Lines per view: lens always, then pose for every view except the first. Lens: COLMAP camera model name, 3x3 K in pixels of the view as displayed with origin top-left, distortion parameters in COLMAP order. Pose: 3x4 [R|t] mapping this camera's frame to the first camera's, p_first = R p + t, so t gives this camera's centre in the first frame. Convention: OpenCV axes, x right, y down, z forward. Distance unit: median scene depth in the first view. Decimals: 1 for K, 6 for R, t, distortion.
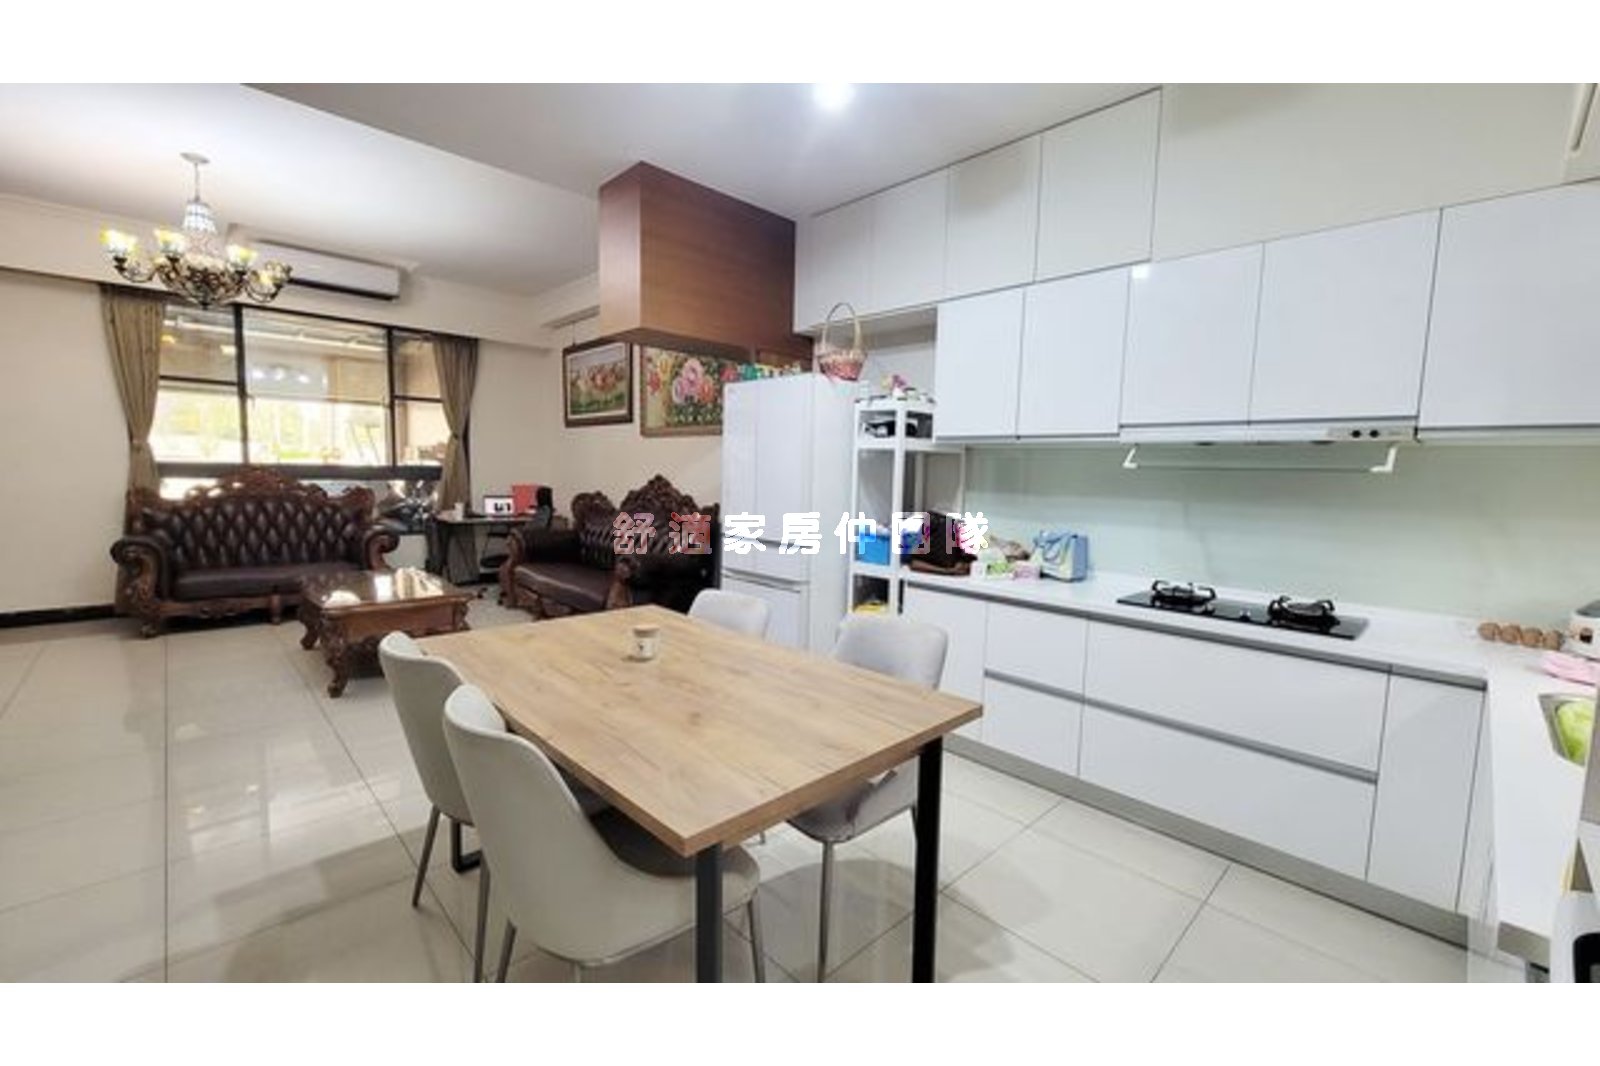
lens RADIAL K [[651.4, 0, 800.0], [0, 651.4, 533.0], [0, 0, 1]] dist [0.000196, 0.000059]
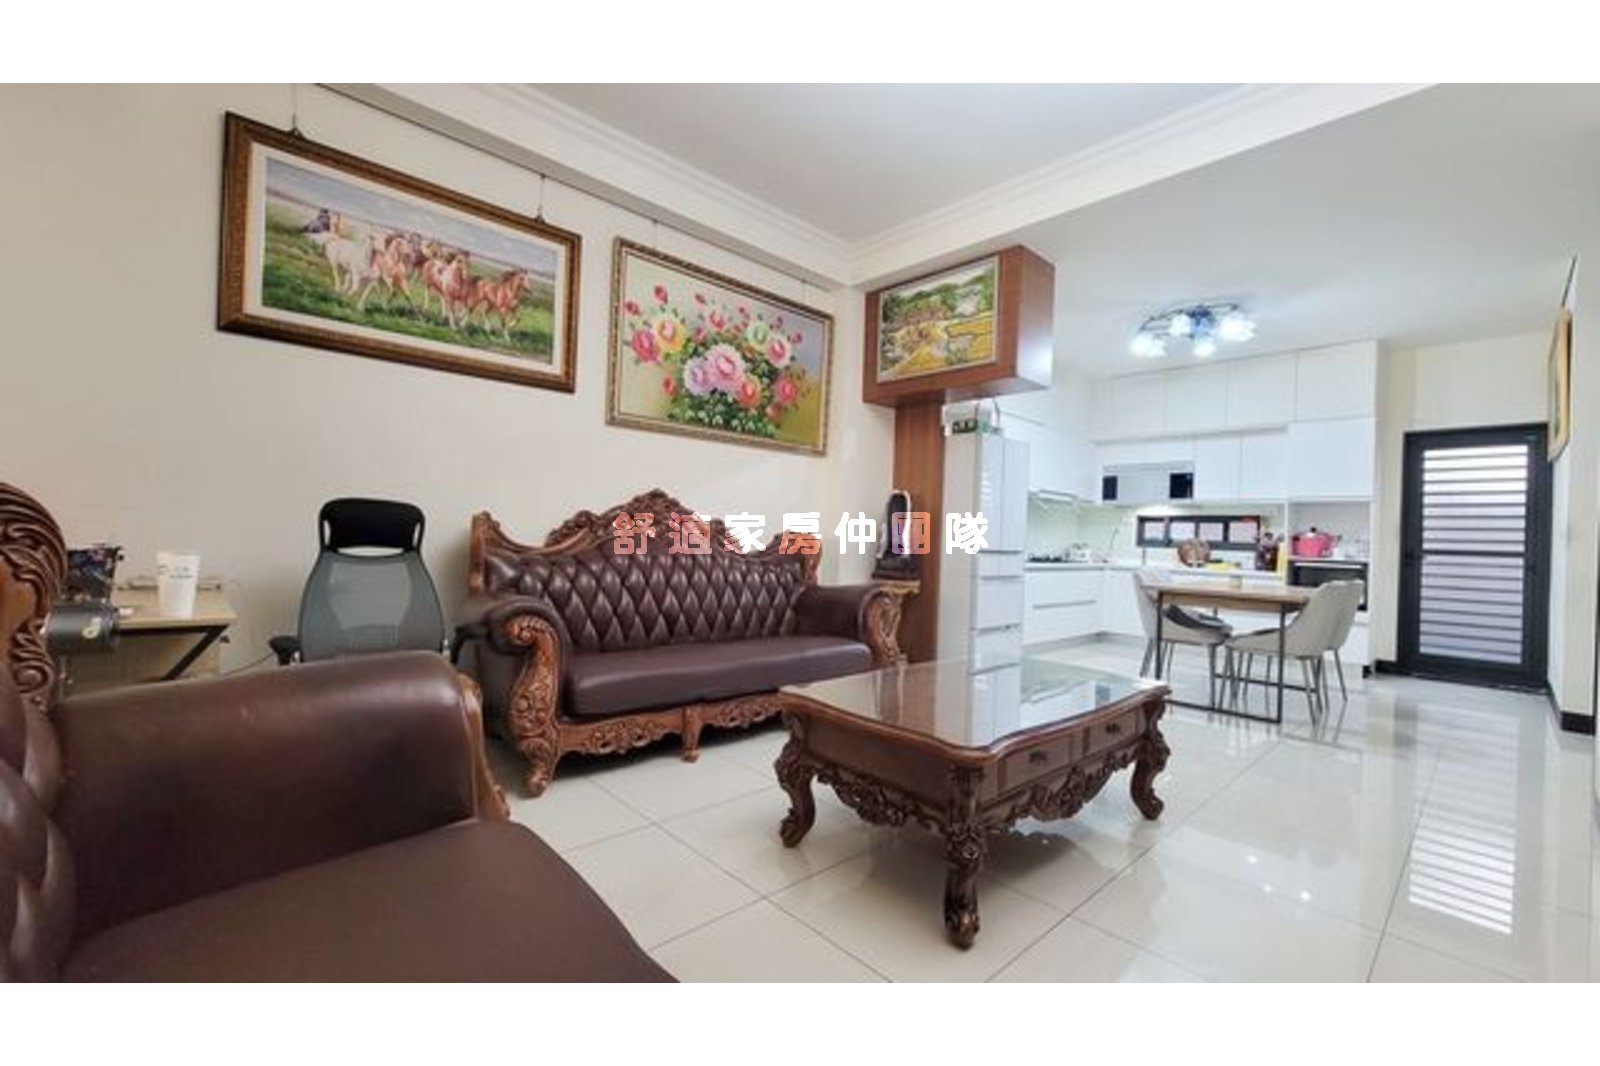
lens RADIAL K [[651.4, 0, 800.0], [0, 651.4, 533.0], [0, 0, 1]] dist [0.000196, 0.000059]
pose [[0.020645, -0.022157, 0.999541, -0.914099], [0.056441, 0.998186, 0.020961, -0.051662], [-0.998192, 0.055982, 0.021858, 0.874370]]
